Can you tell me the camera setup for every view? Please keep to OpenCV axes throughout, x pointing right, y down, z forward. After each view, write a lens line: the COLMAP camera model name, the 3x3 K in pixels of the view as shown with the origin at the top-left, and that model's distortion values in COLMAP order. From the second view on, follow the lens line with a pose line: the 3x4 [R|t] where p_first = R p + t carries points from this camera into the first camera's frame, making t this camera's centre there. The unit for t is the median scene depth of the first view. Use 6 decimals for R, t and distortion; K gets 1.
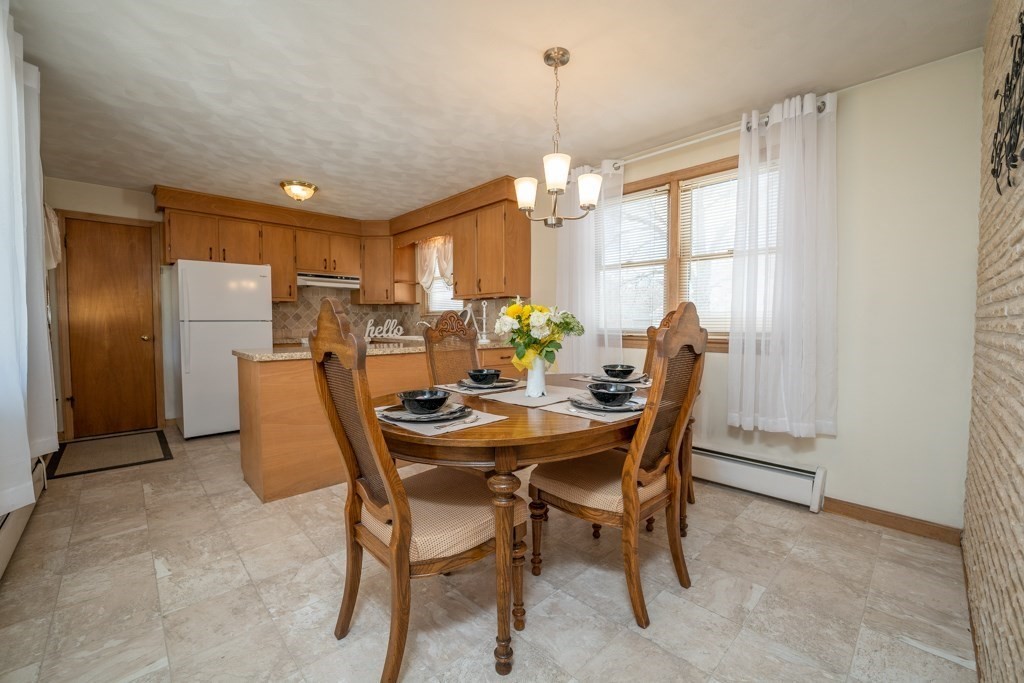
lens RADIAL K [[419.1, 0, 513.7], [0, 419.1, 336.8], [0, 0, 1]] dist [-0.017926, 0.001242]
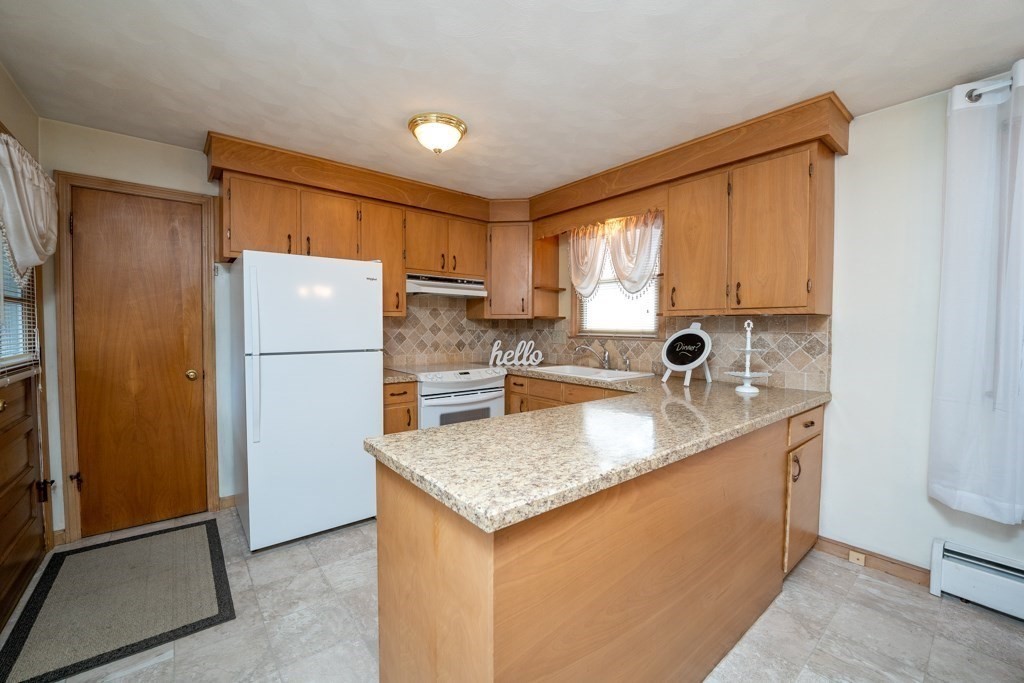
lens RADIAL K [[419.1, 0, 517.5], [0, 419.1, 339.1], [0, 0, 1]] dist [-0.017926, 0.001242]
pose [[0.996991, 0.007546, -0.077147, -0.336738], [-0.007988, 0.999953, -0.005422, -0.053763], [0.077102, 0.006022, 0.997005, 0.396250]]
